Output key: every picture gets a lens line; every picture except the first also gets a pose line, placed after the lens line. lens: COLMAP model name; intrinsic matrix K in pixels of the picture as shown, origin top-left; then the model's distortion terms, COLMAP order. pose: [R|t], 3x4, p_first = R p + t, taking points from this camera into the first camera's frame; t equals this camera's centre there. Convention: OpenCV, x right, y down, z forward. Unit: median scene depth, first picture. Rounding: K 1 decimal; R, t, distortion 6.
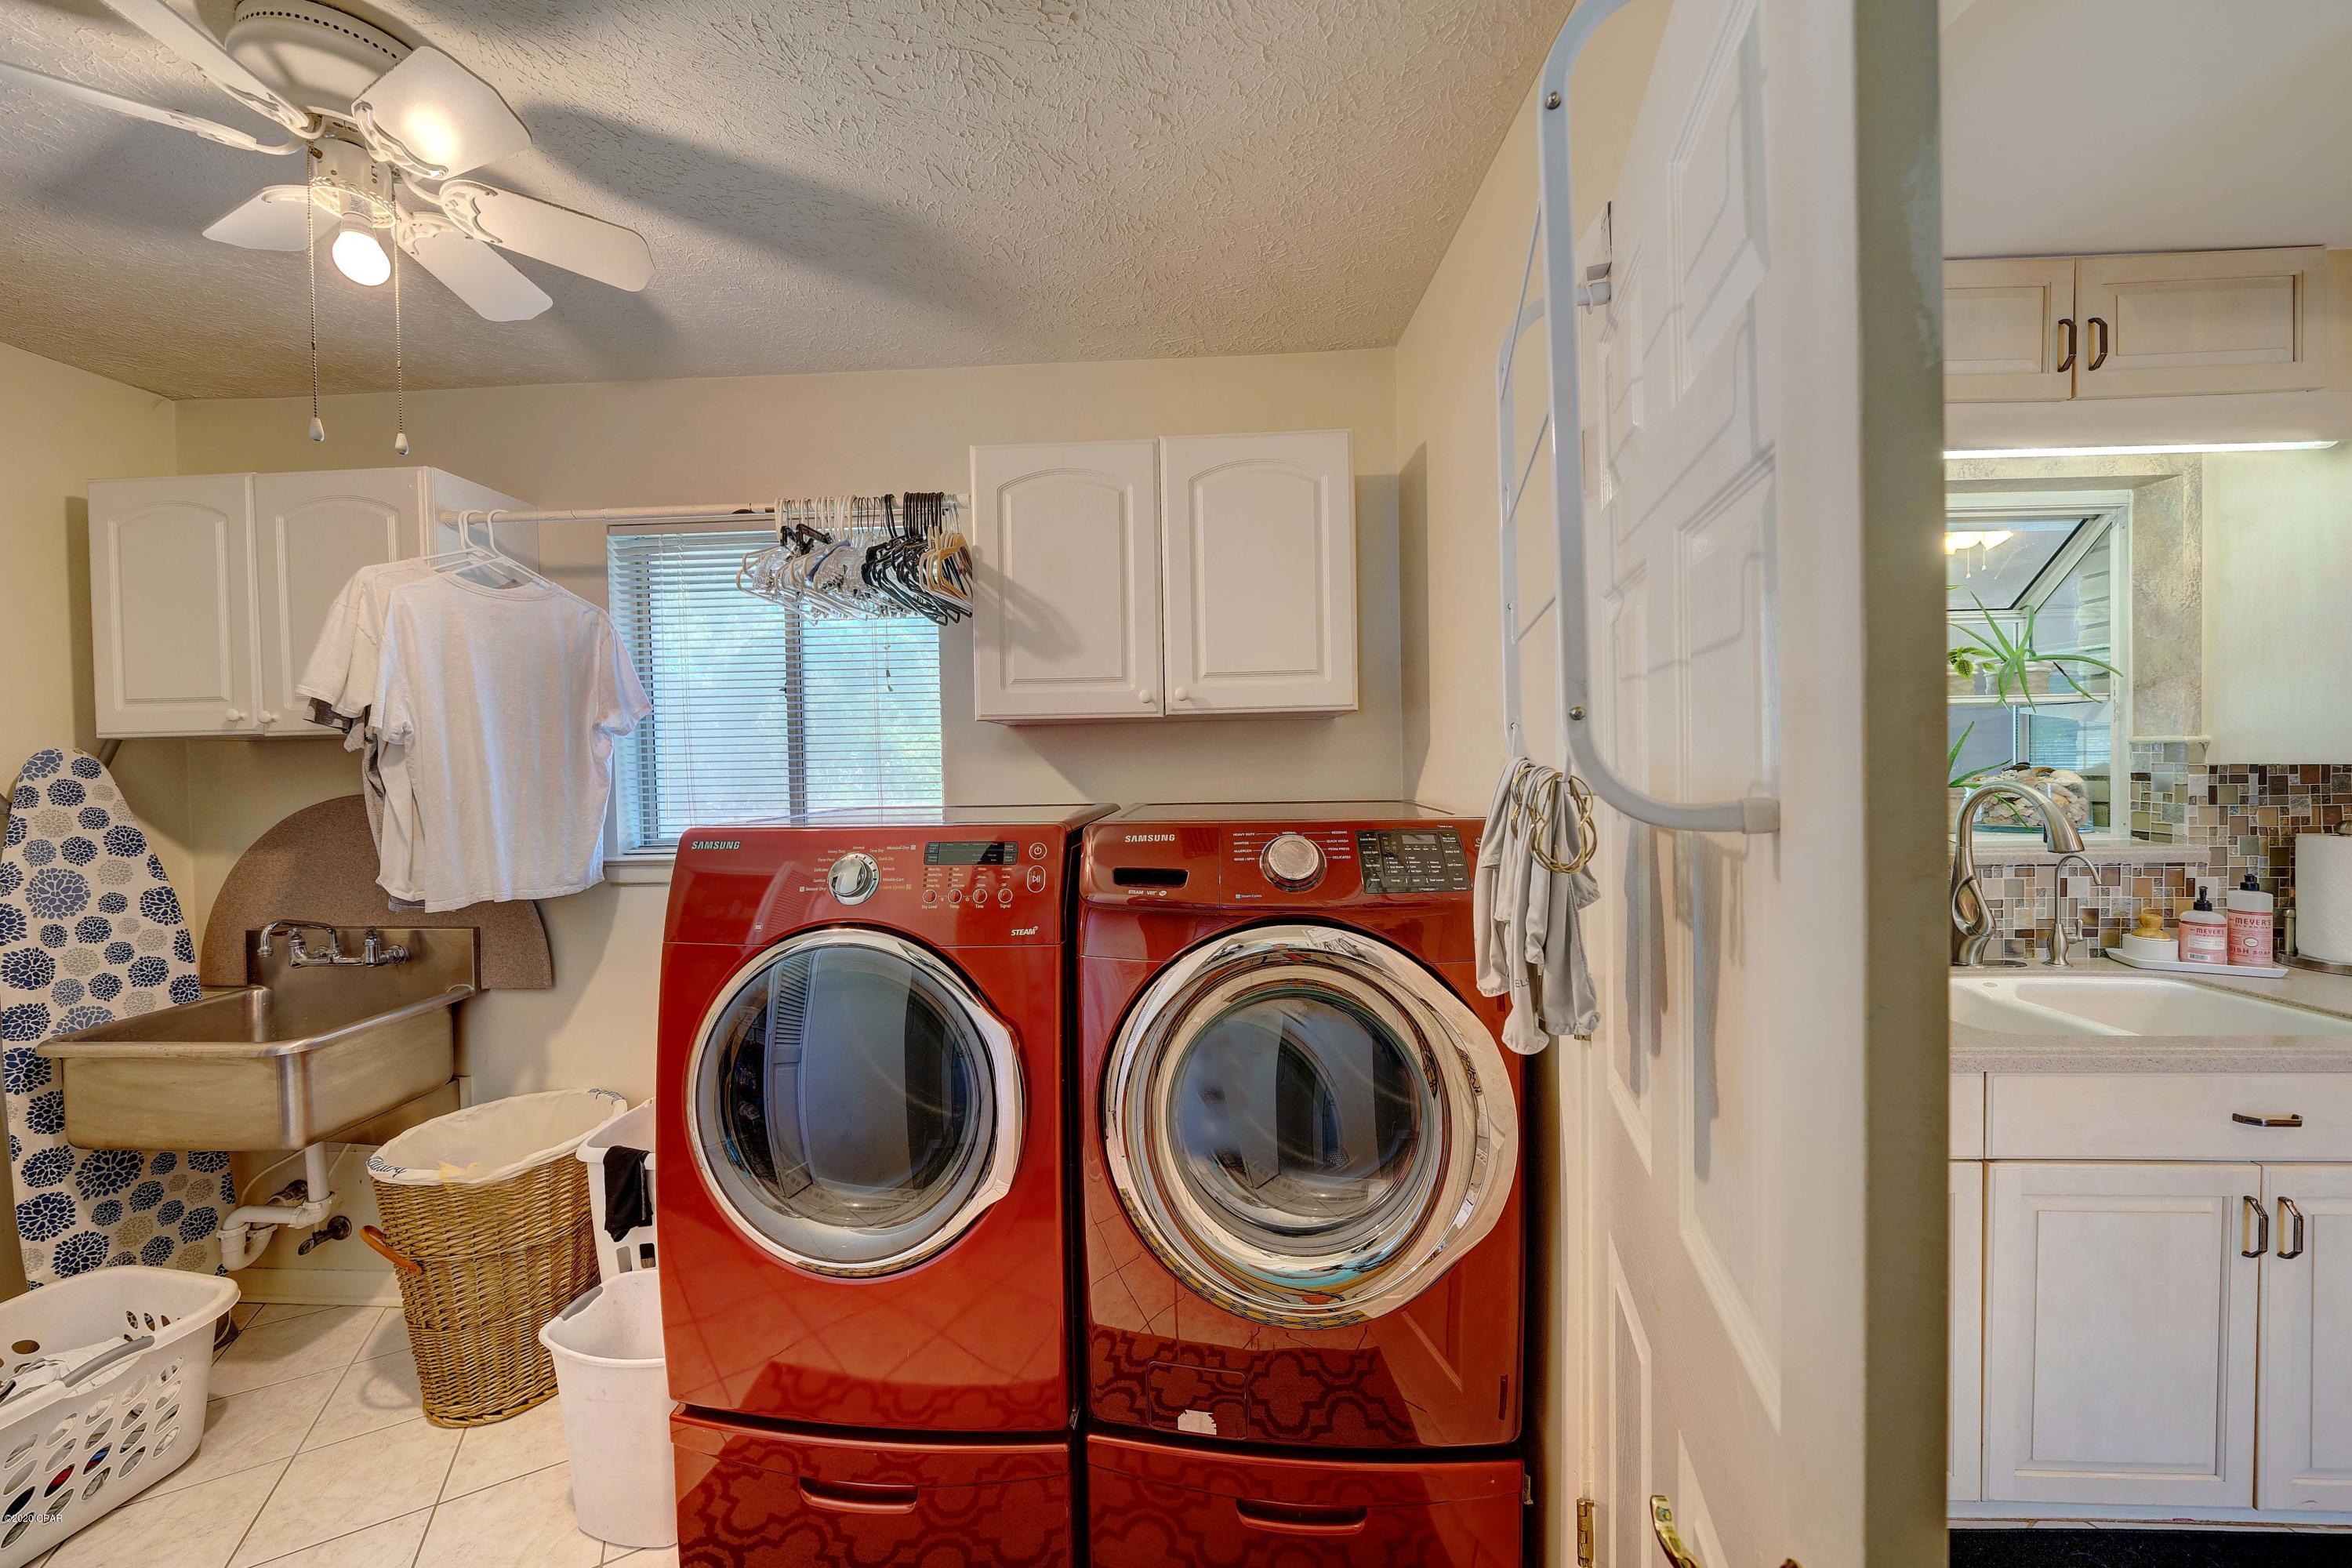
lens RADIAL K [[806.3, 0, 1160.6], [0, 806.3, 775.7], [0, 0, 1]] dist [-0.002956, -0.000452]
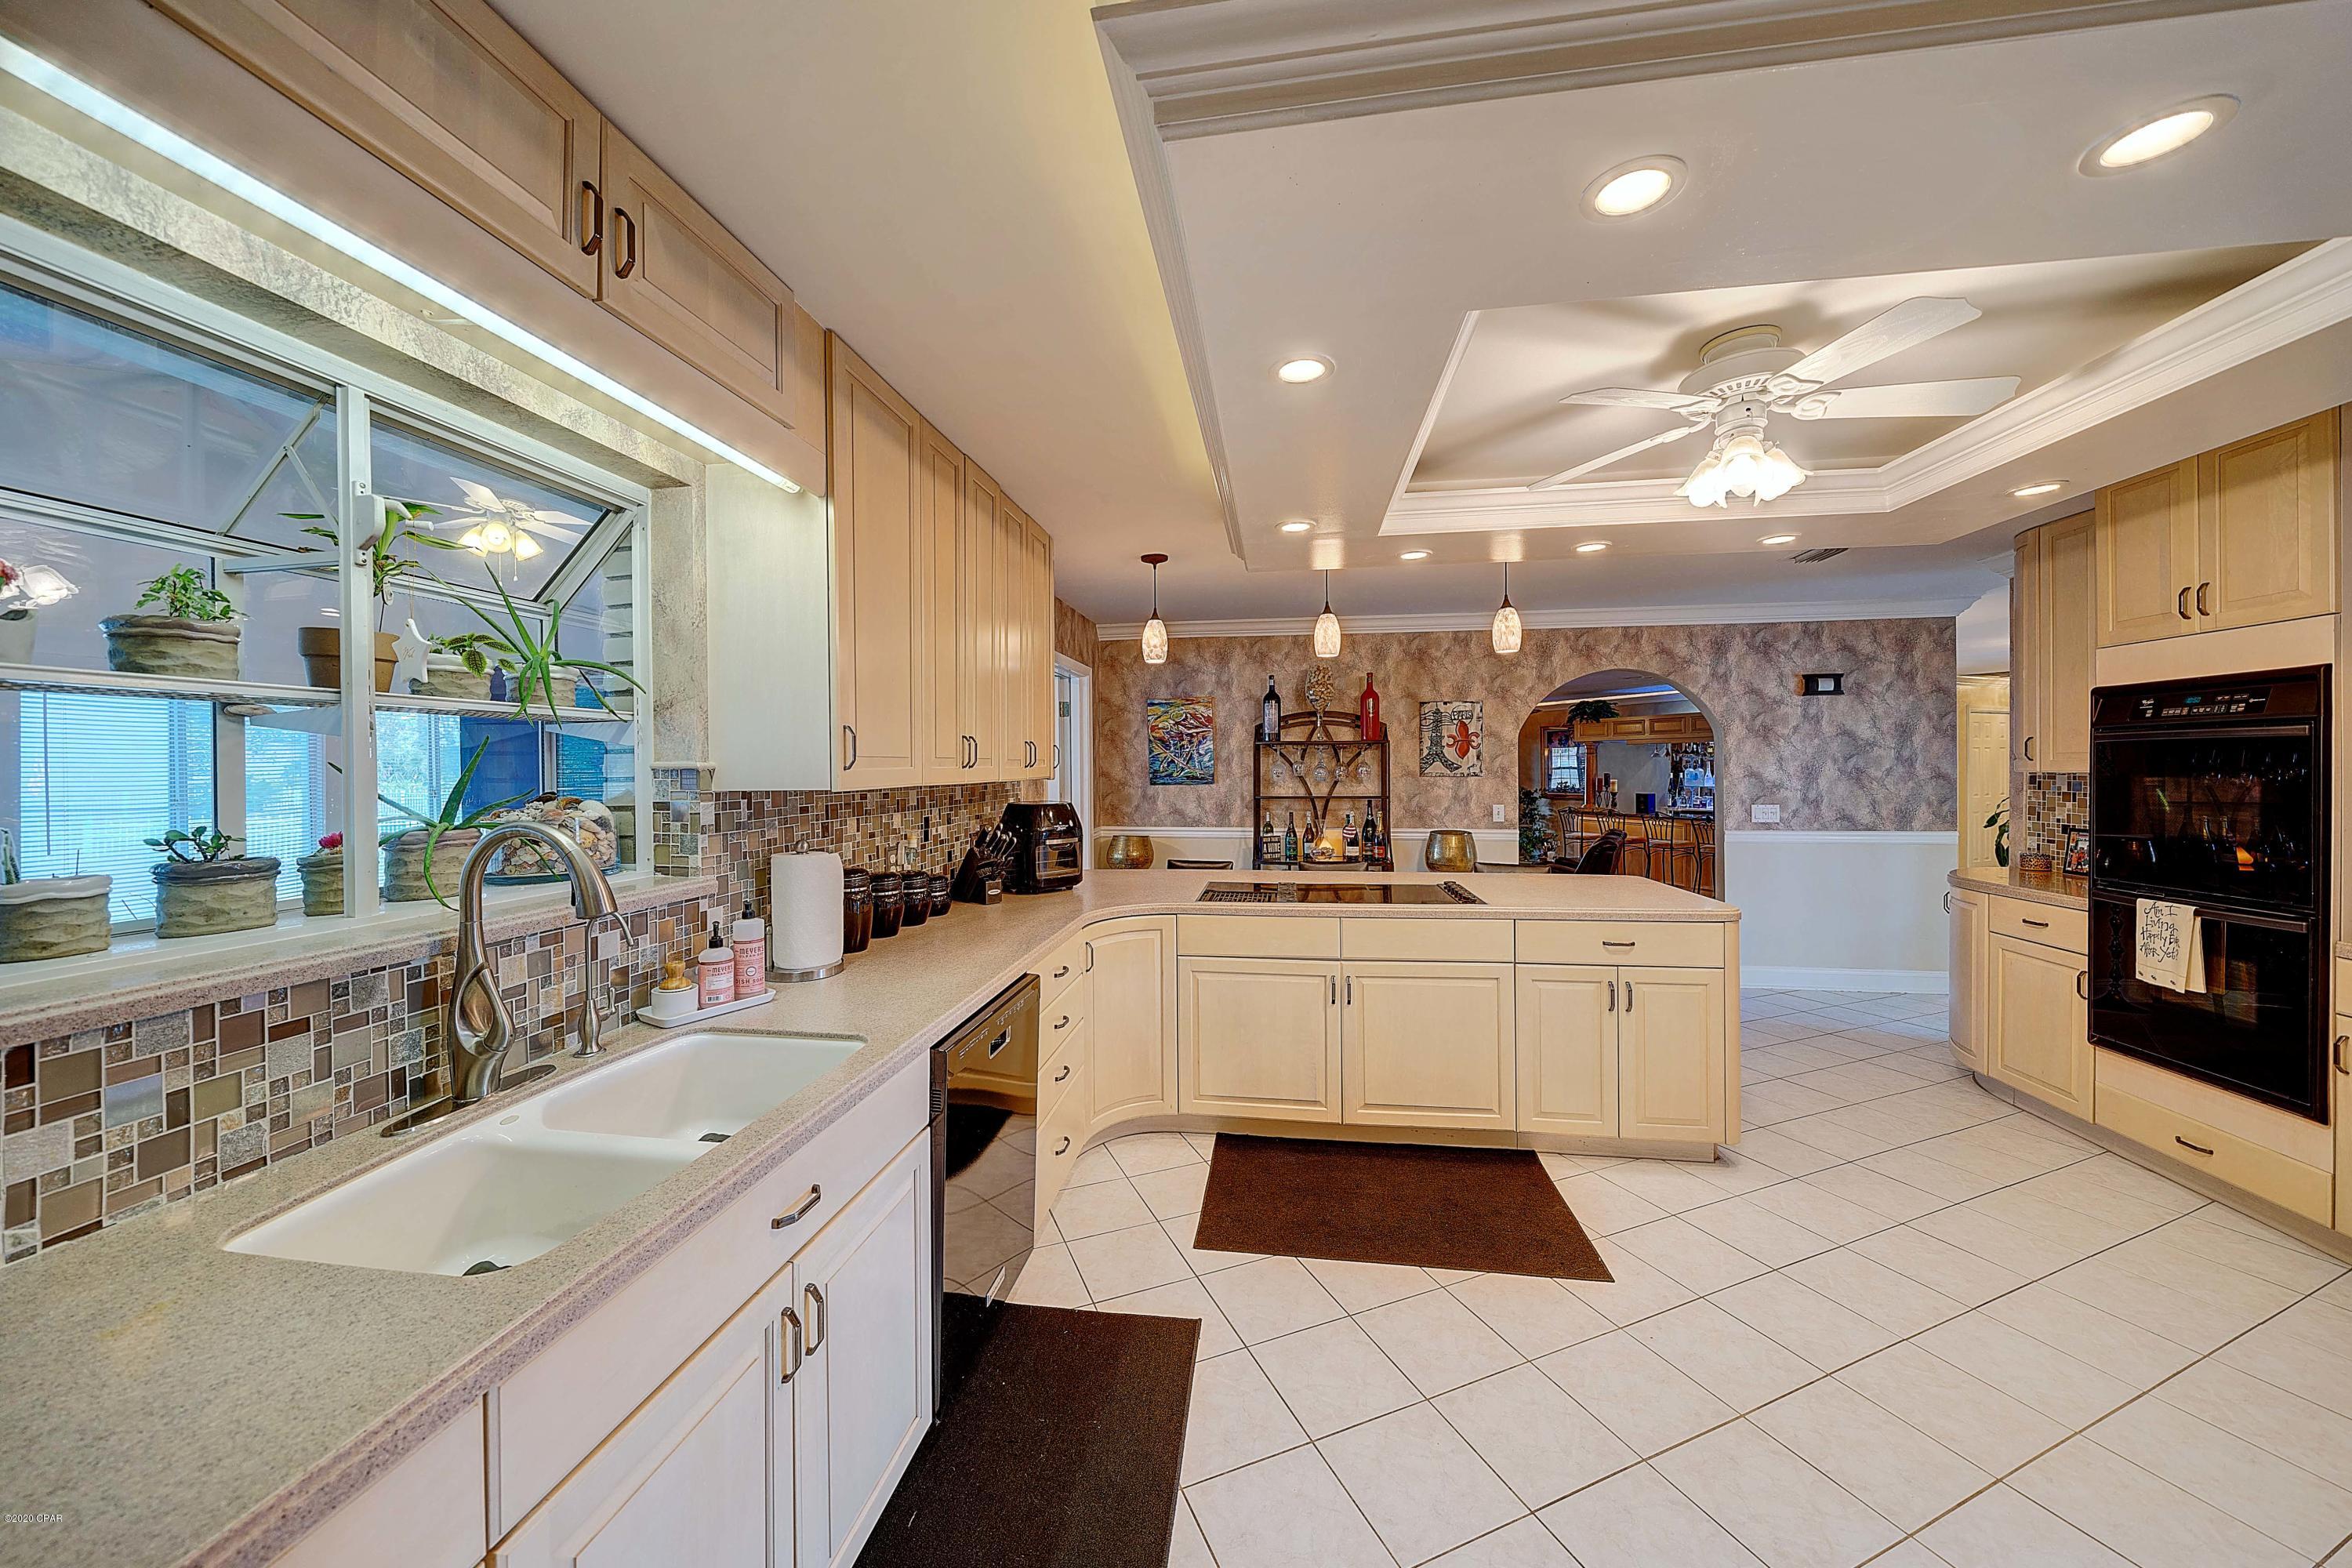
lens RADIAL K [[806.3, 0, 1170.6], [0, 806.3, 765.7], [0, 0, 1]] dist [-0.002956, -0.000452]
pose [[0.099067, 0.014691, 0.994972, 0.387518], [0.025924, 0.999514, -0.017339, -0.014199], [-0.994743, 0.027511, 0.098638, 0.349995]]
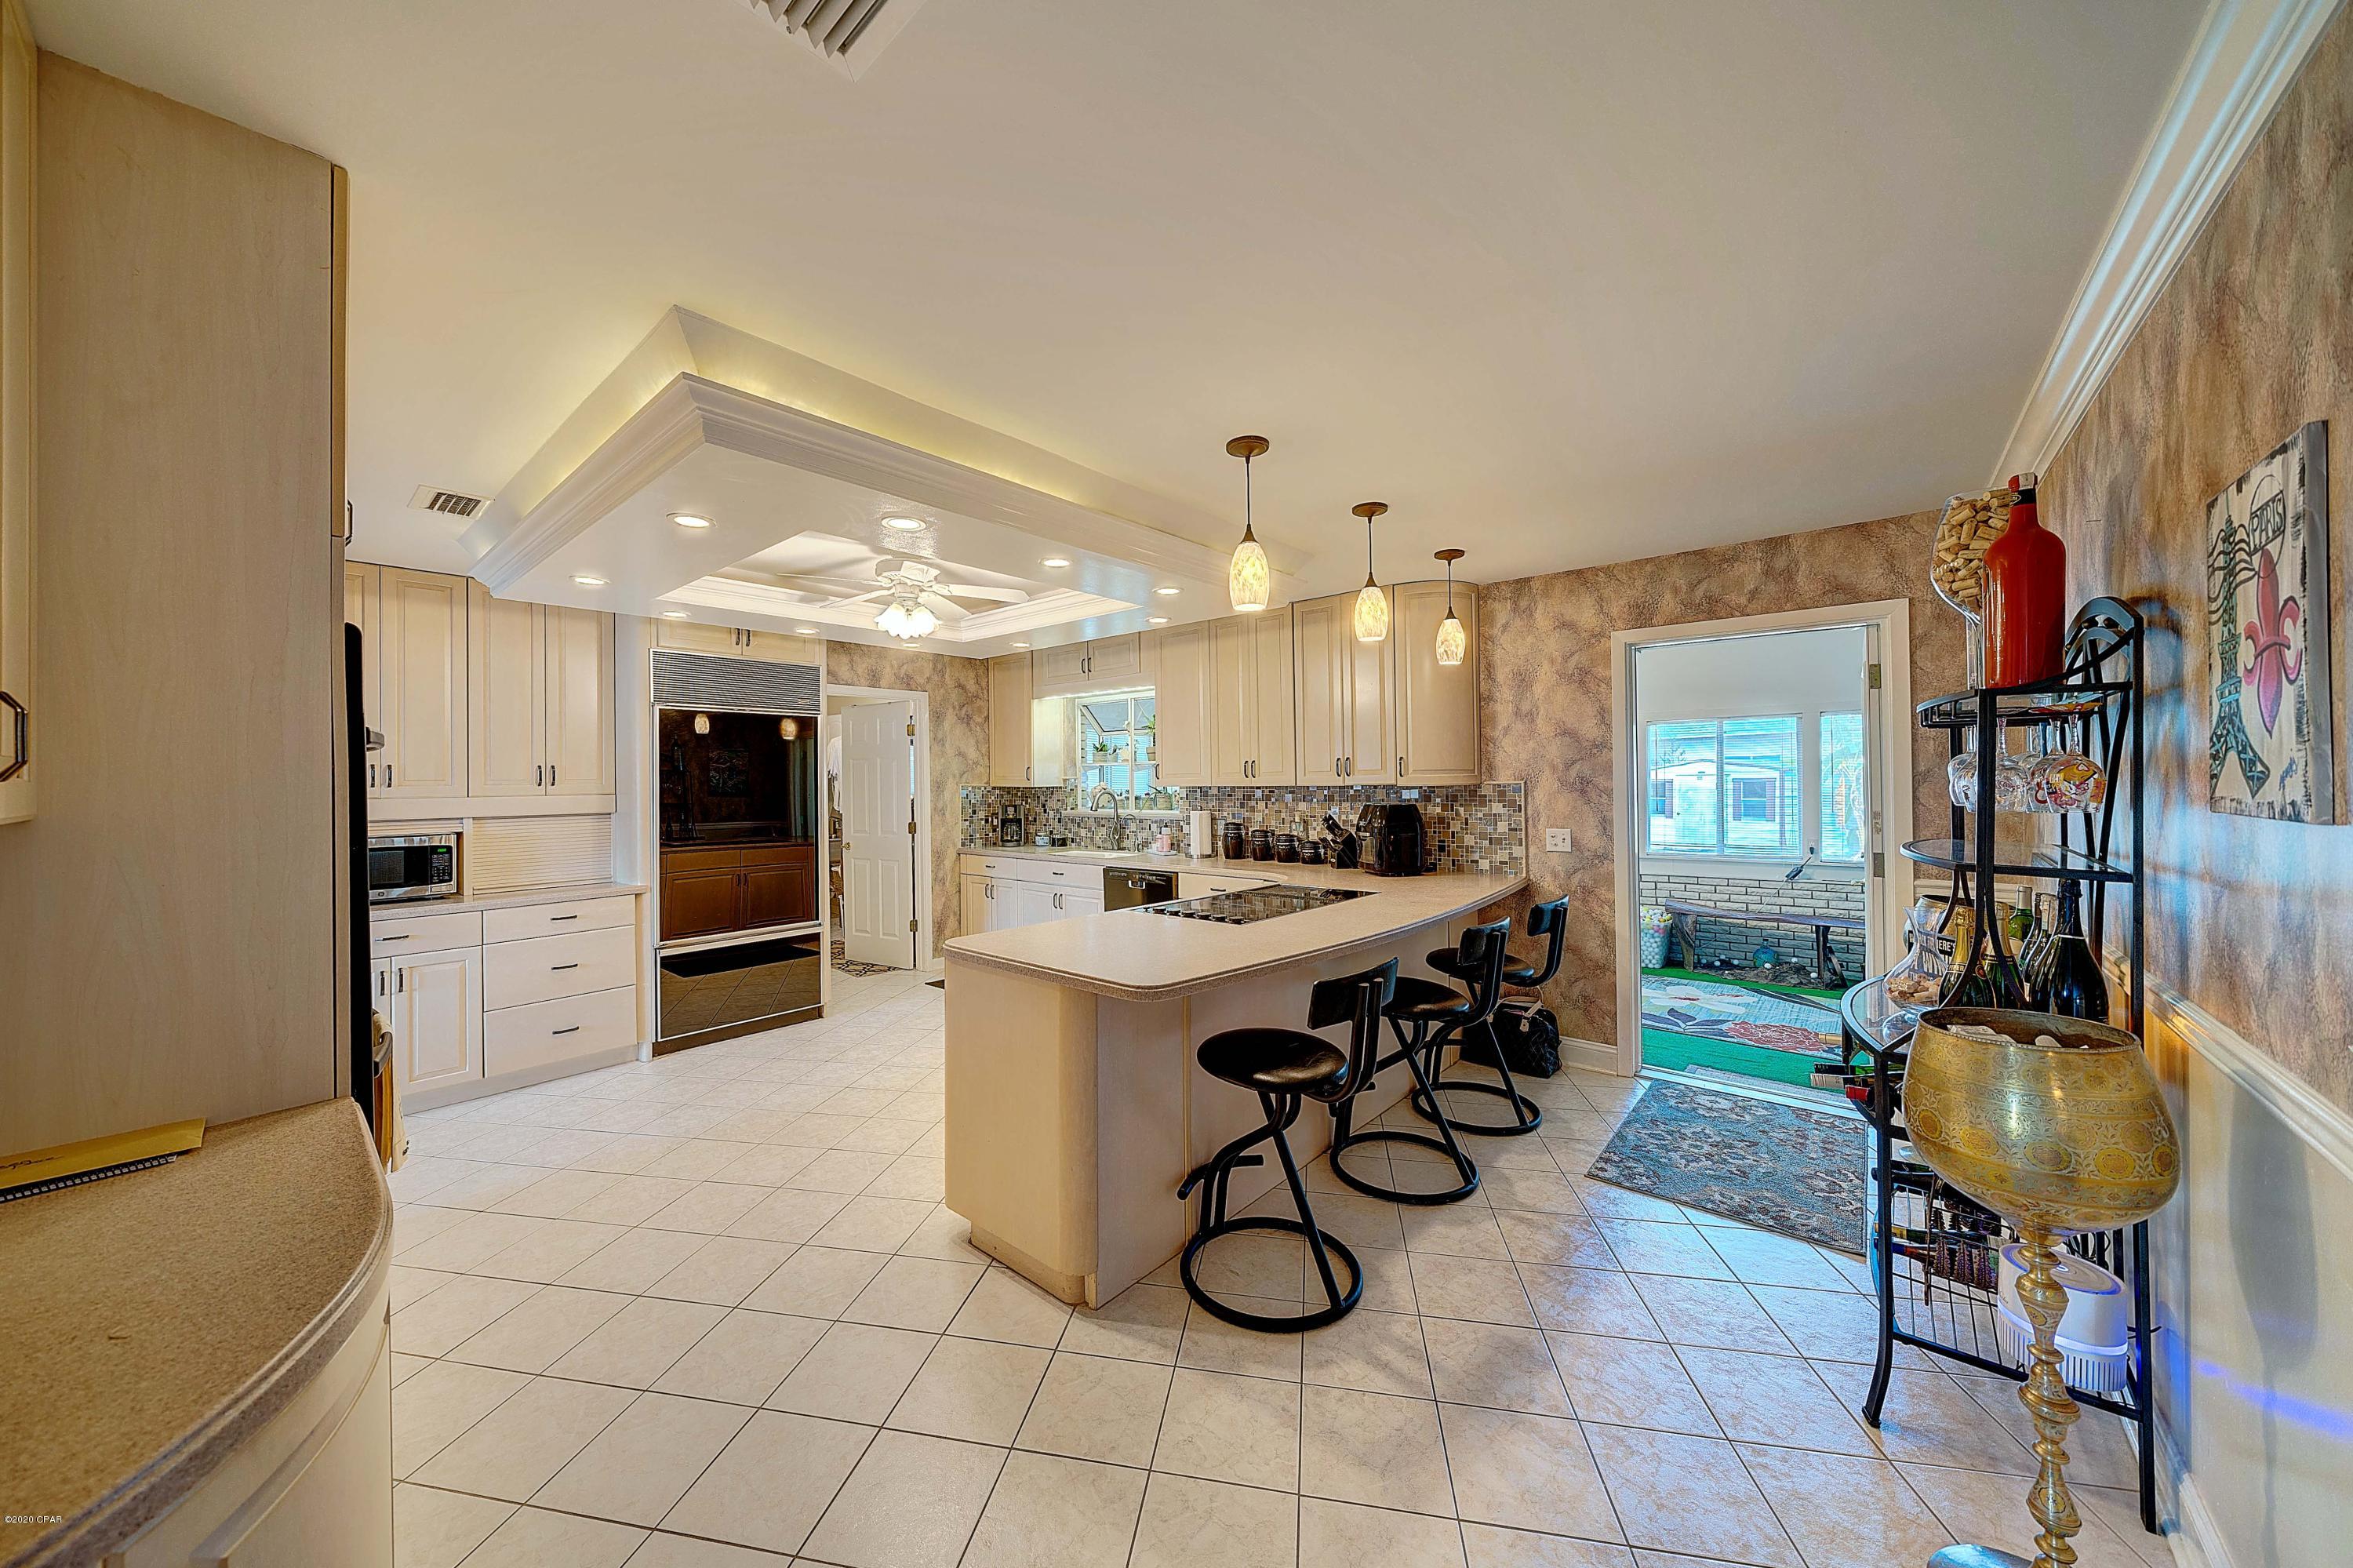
lens RADIAL K [[806.7, 0, 1173.3], [0, 806.7, 772.6], [0, 0, 1]] dist [-0.002956, -0.000452]
pose [[0.791002, 0.000732, -0.611813, 3.017229], [-0.011008, 0.999854, -0.013035, -0.023051], [0.611715, 0.017046, 0.790895, -1.295028]]
